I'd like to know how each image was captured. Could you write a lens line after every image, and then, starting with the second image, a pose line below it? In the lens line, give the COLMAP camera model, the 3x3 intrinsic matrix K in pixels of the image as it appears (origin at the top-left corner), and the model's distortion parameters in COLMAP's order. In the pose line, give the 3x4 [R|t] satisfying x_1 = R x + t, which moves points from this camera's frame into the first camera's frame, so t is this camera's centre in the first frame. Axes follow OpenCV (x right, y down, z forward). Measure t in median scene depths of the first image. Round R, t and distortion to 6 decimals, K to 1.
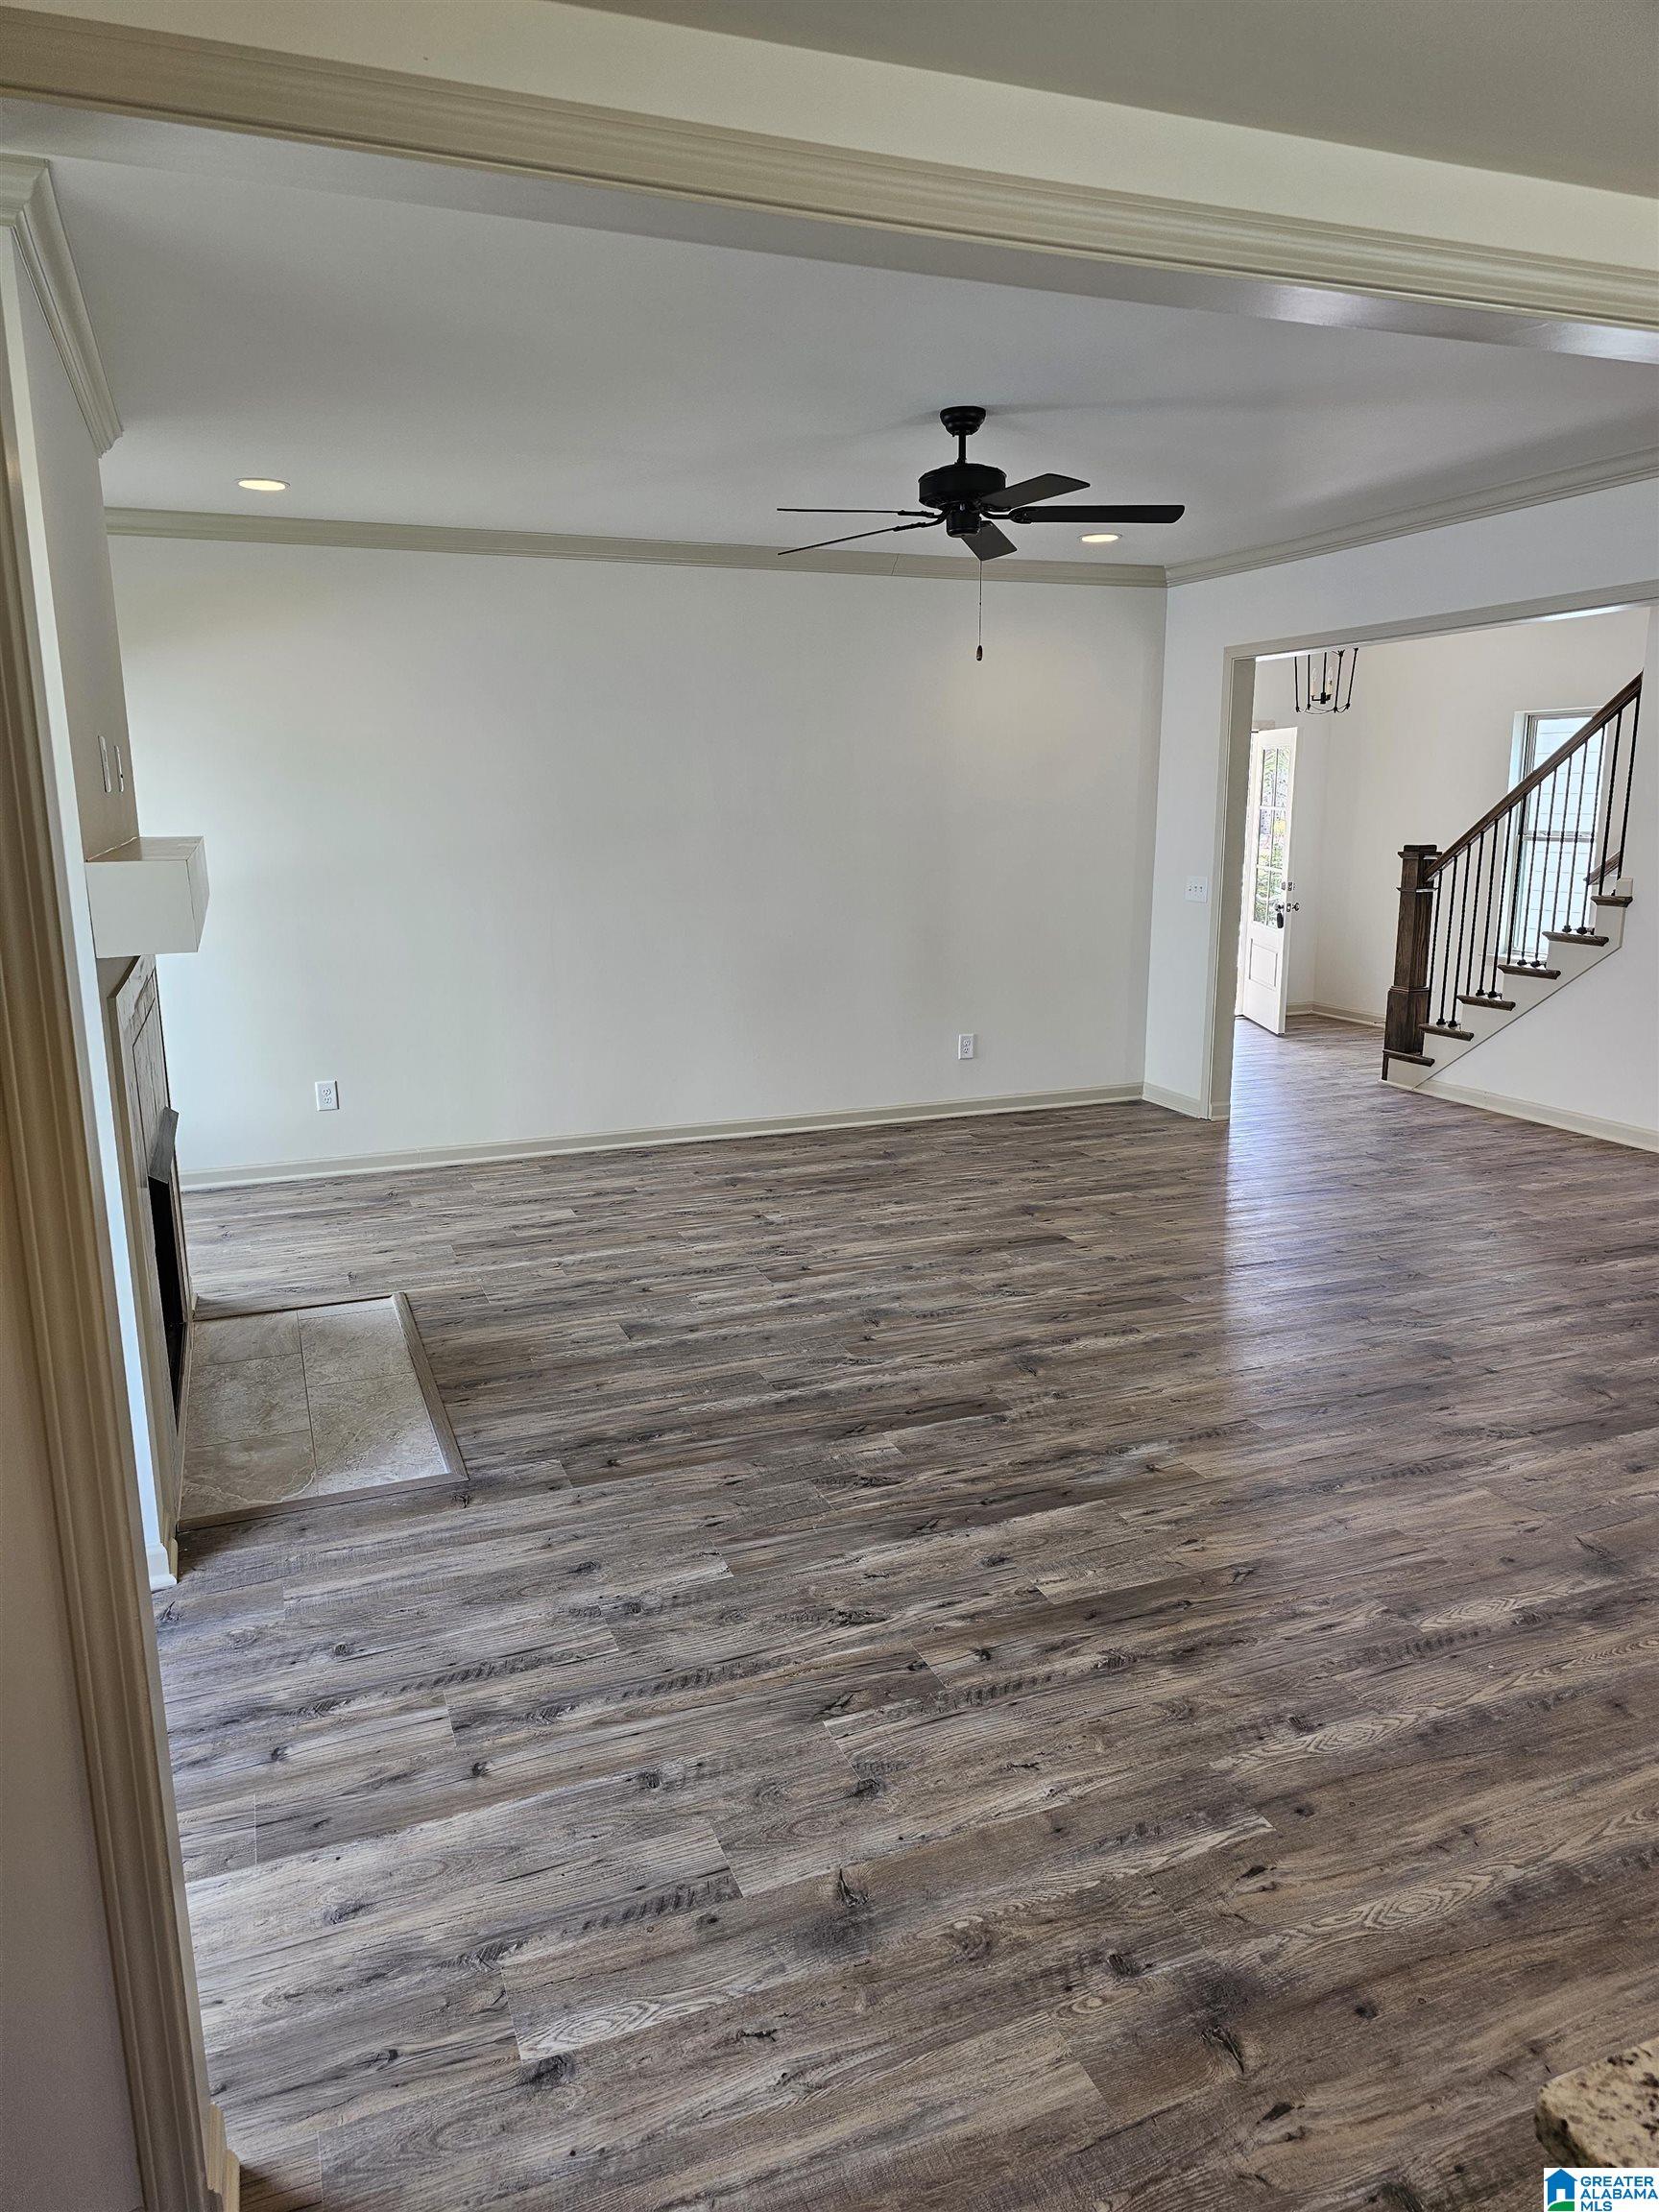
lens RADIAL K [[1464.4, 0, 809.0], [0, 1464.4, 1148.4], [0, 0, 1]] dist [0.057387, -0.047875]
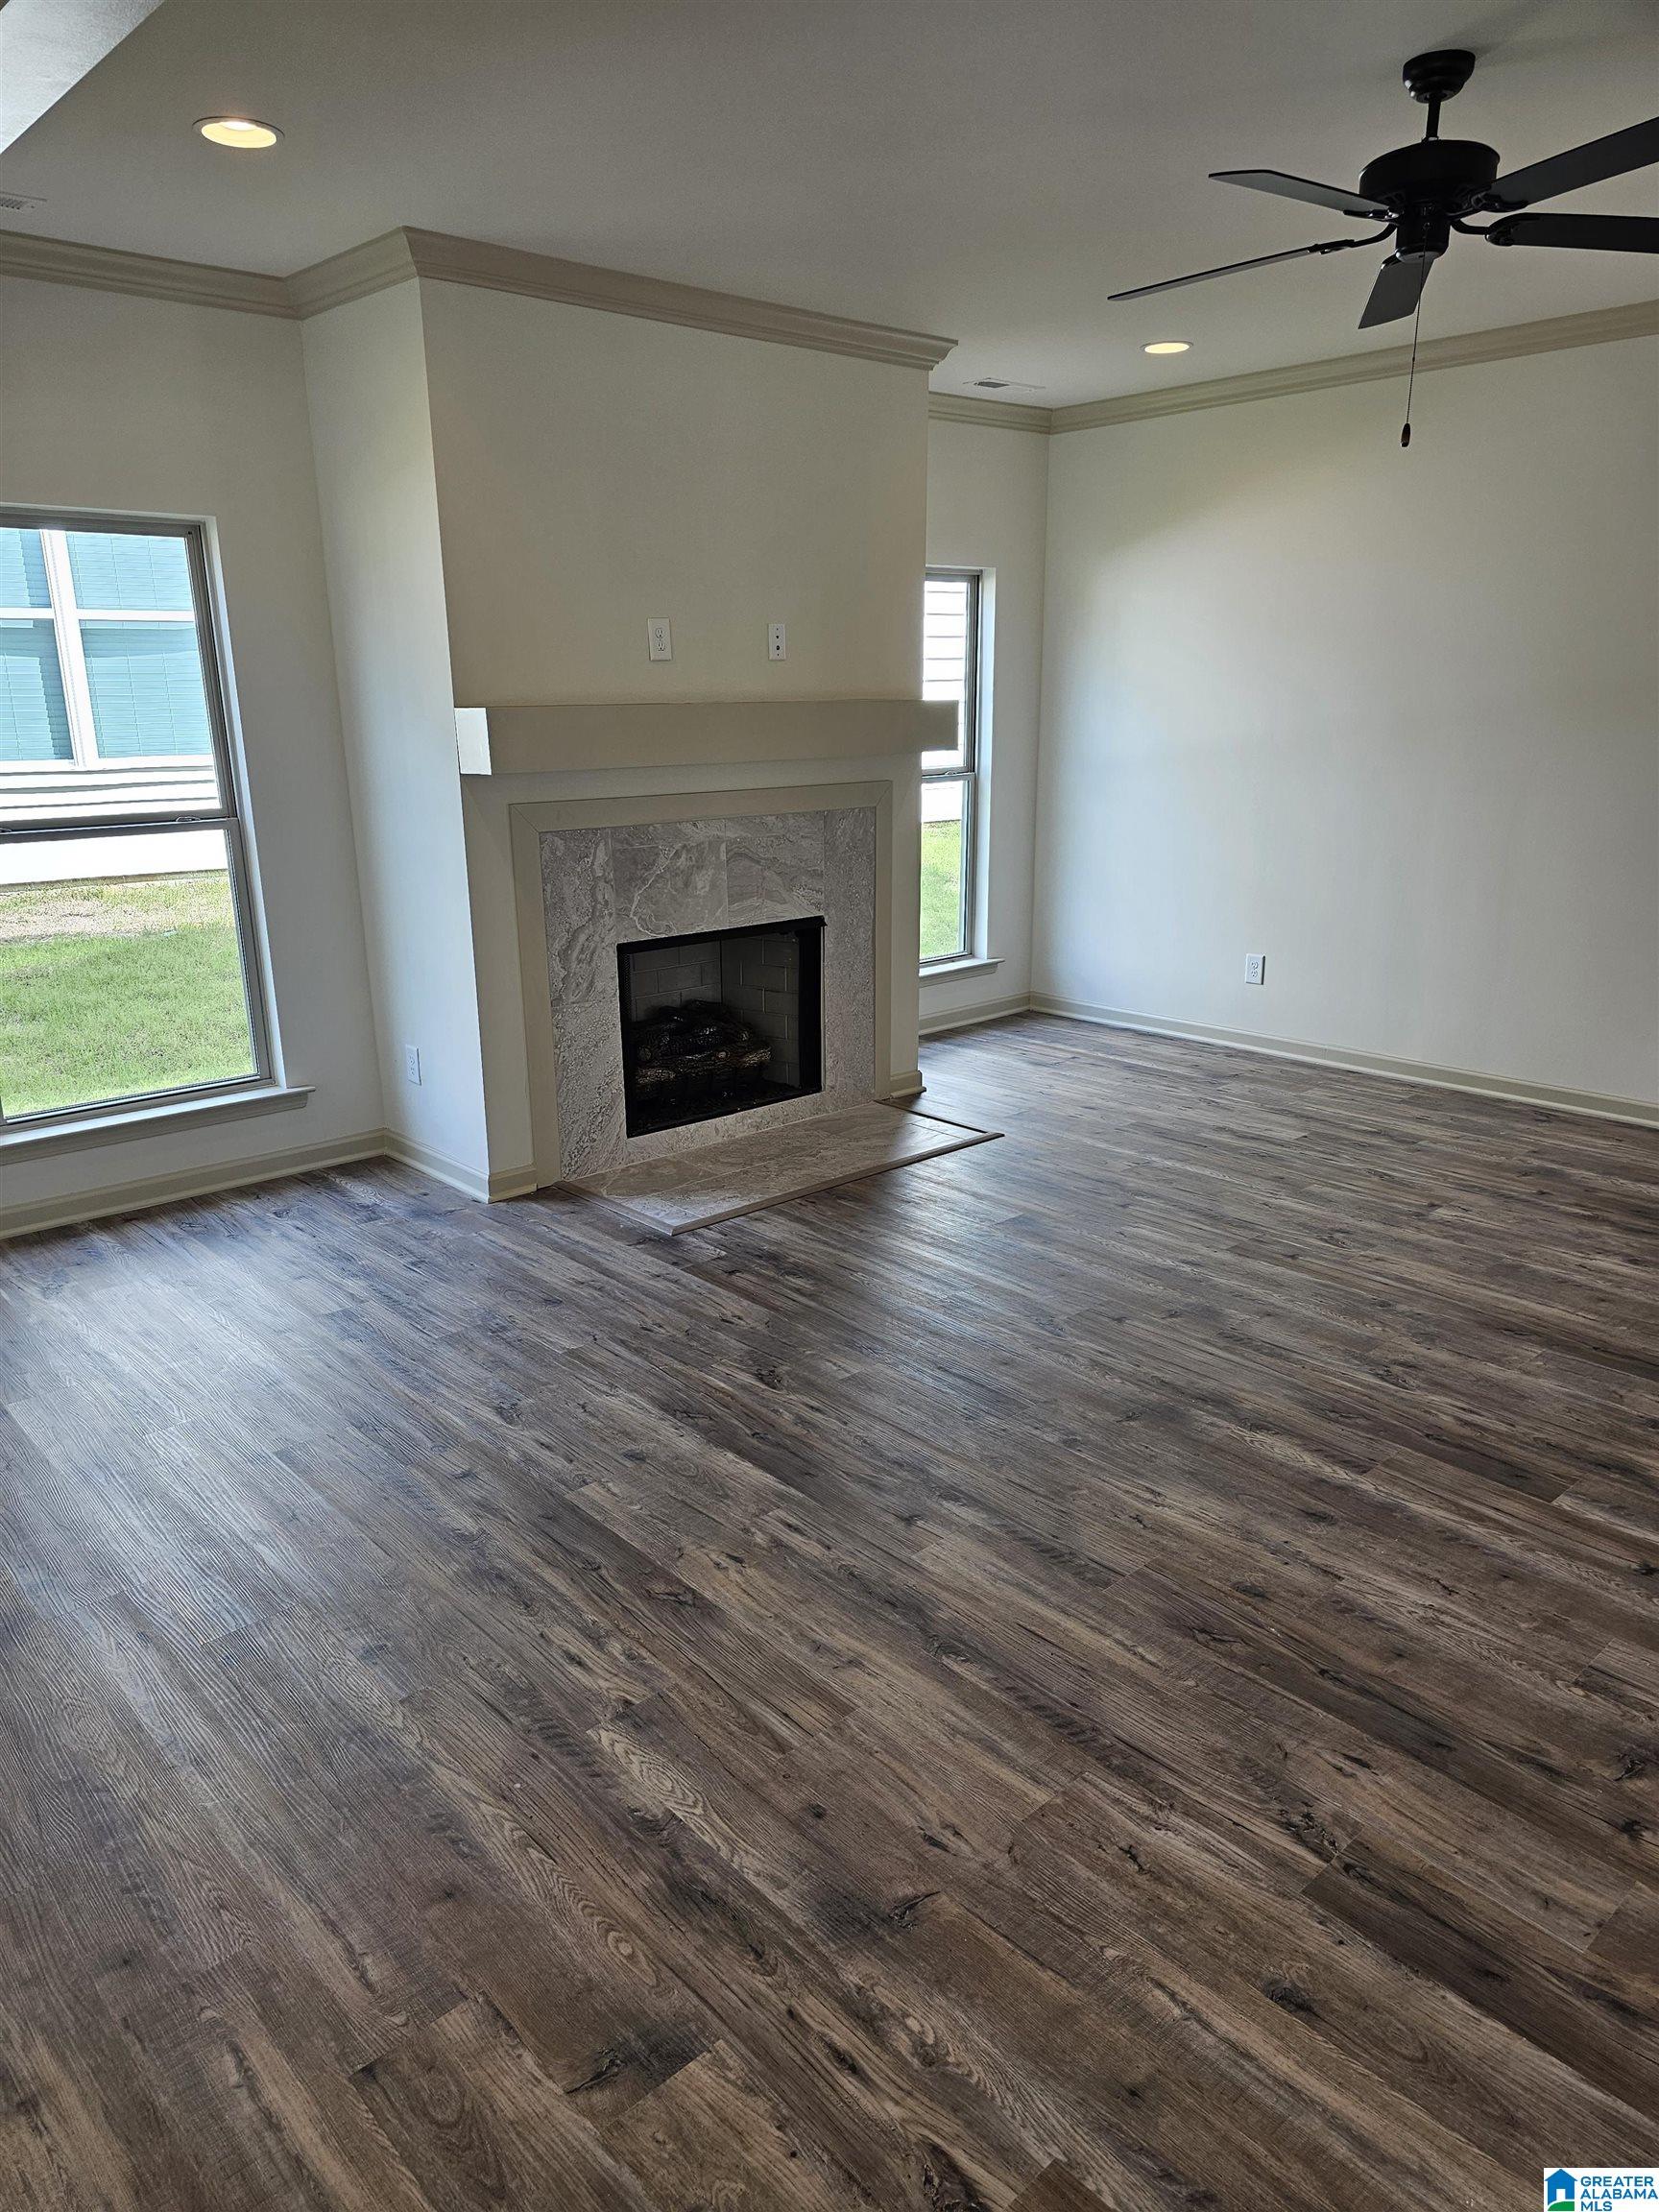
lens RADIAL K [[1464.4, 0, 813.2], [0, 1464.4, 1137.9], [0, 0, 1]] dist [0.057387, -0.047875]
pose [[0.355753, 0.284097, -0.890353, 0.728478], [-0.215625, 0.951925, 0.217588, -0.118886], [0.909366, 0.114575, 0.399909, 0.513939]]
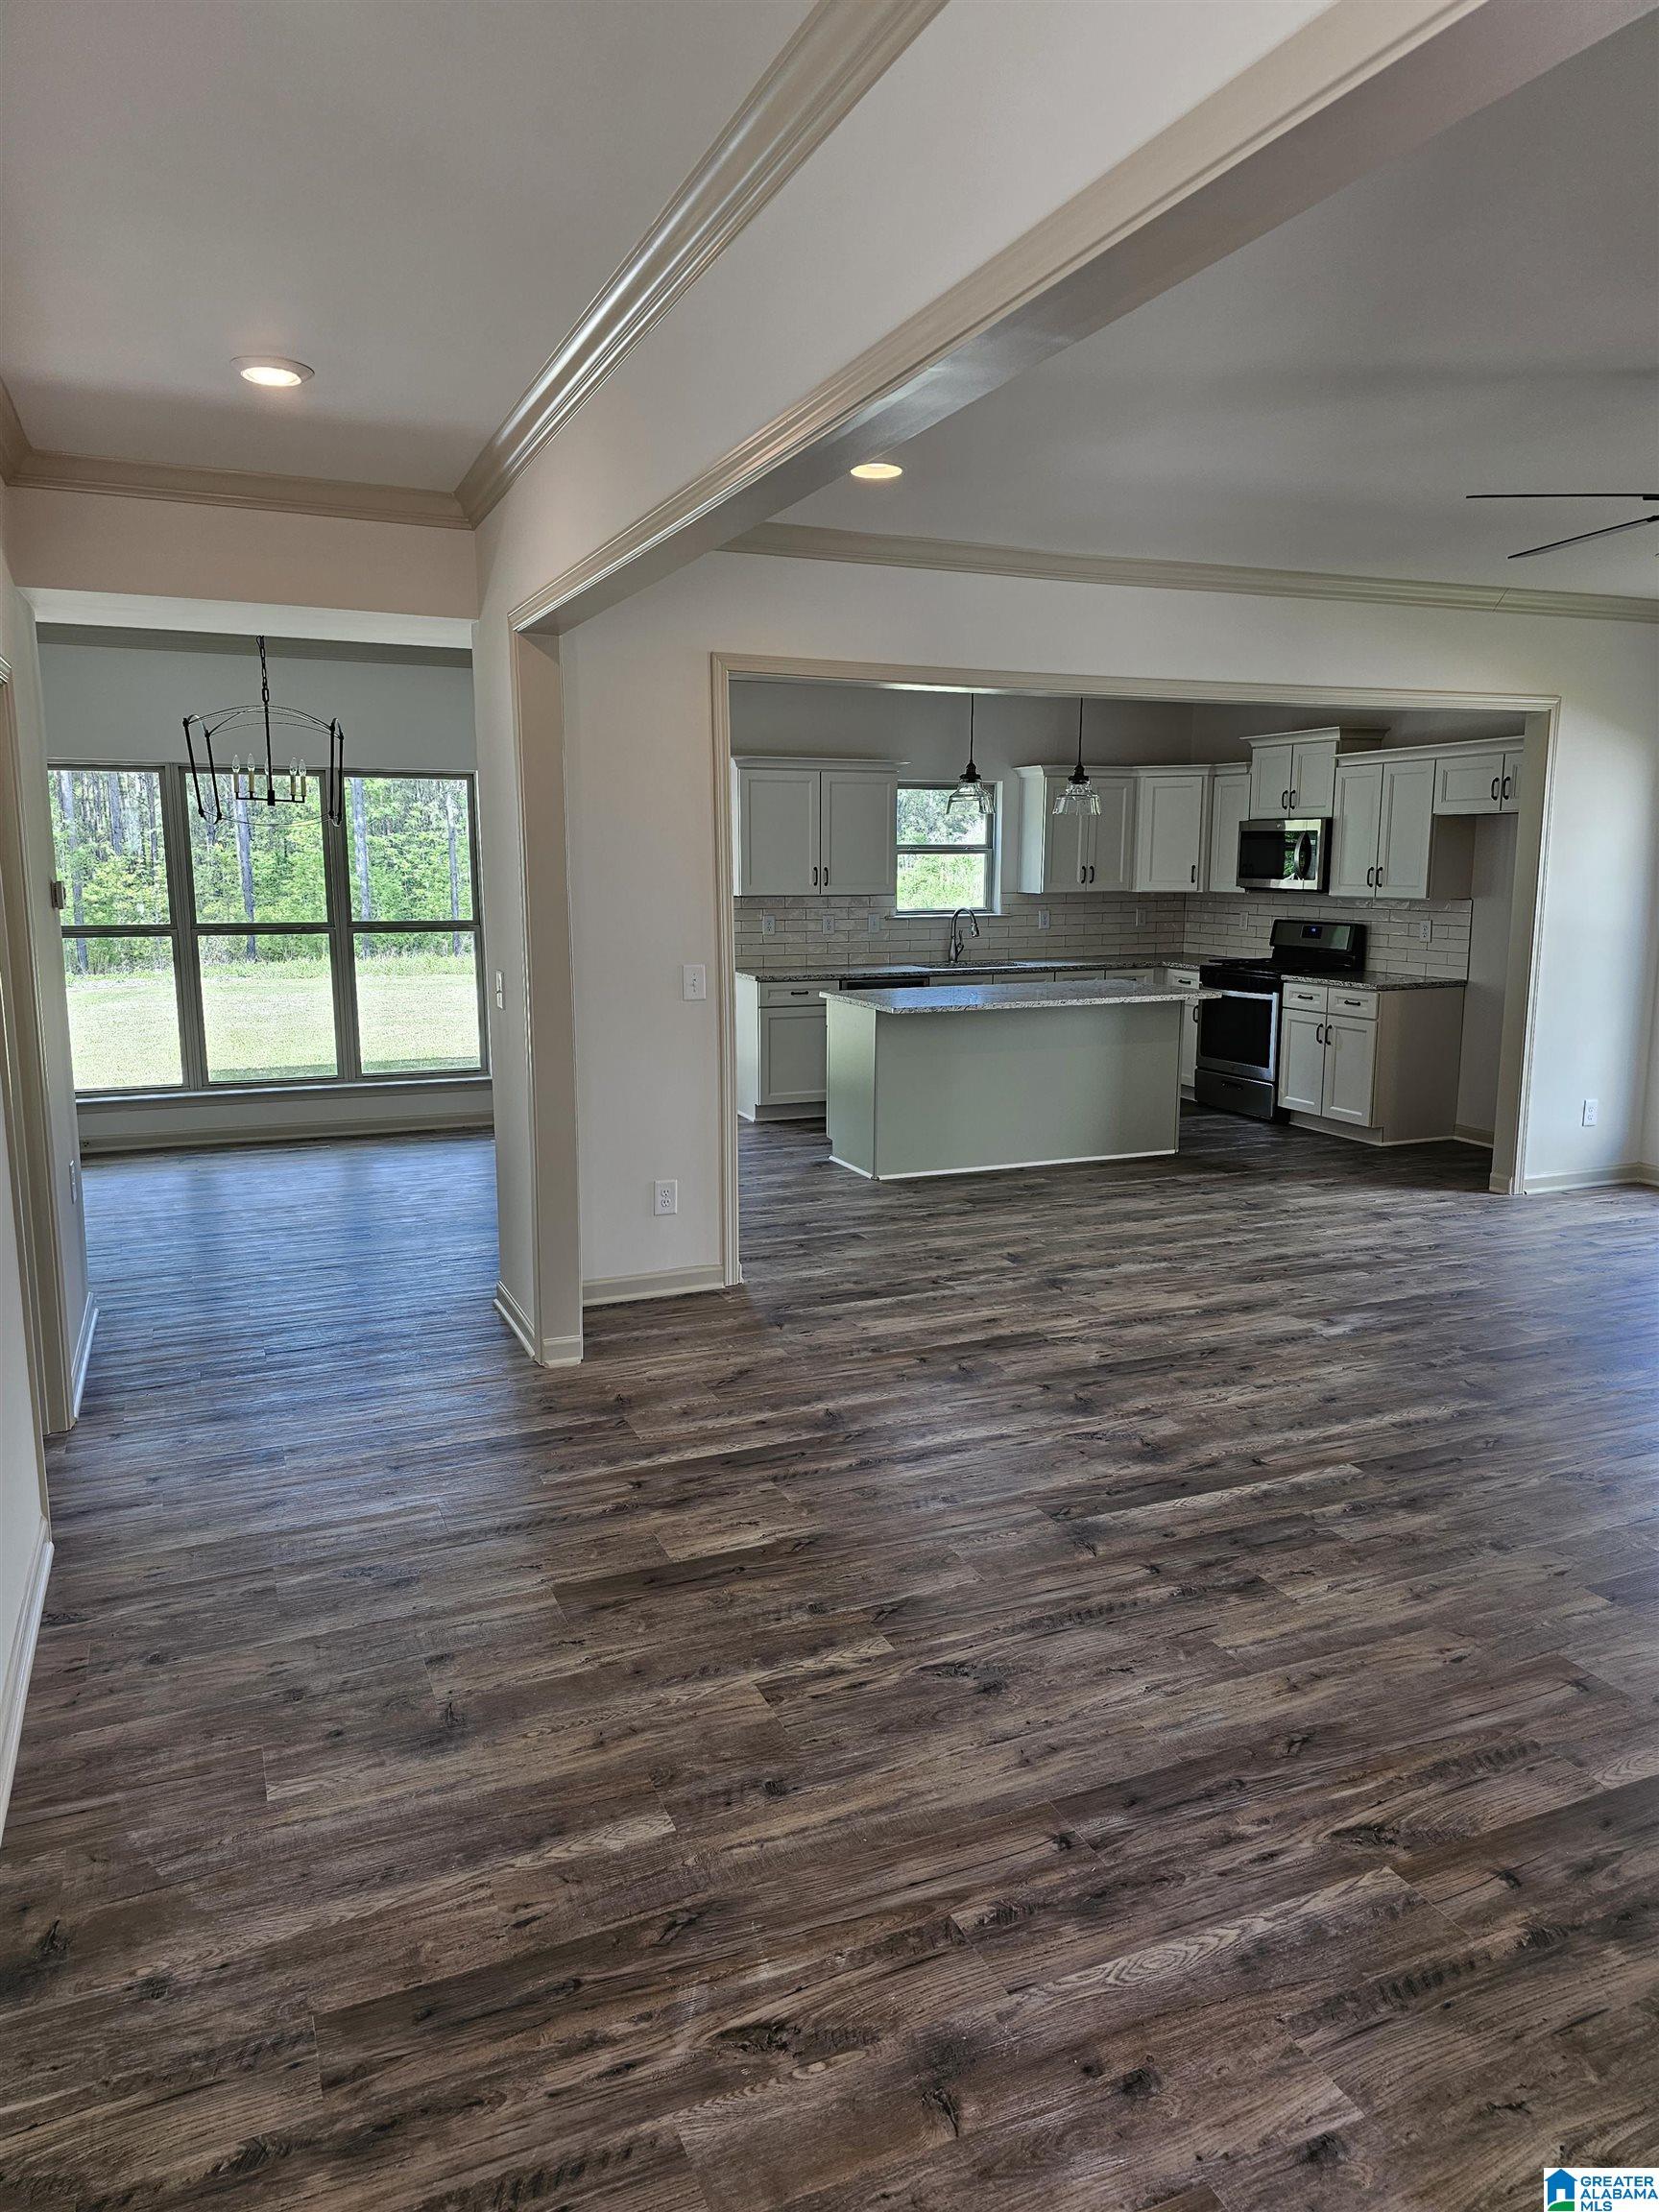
lens RADIAL K [[1464.4, 0, 825.1], [0, 1464.4, 1118.4], [0, 0, 1]] dist [0.057387, -0.047875]
pose [[-0.999125, 0.016952, -0.038223, 0.643567], [-0.000081, 0.913338, 0.407202, -0.448370], [0.041814, 0.406849, -0.912538, 1.844683]]
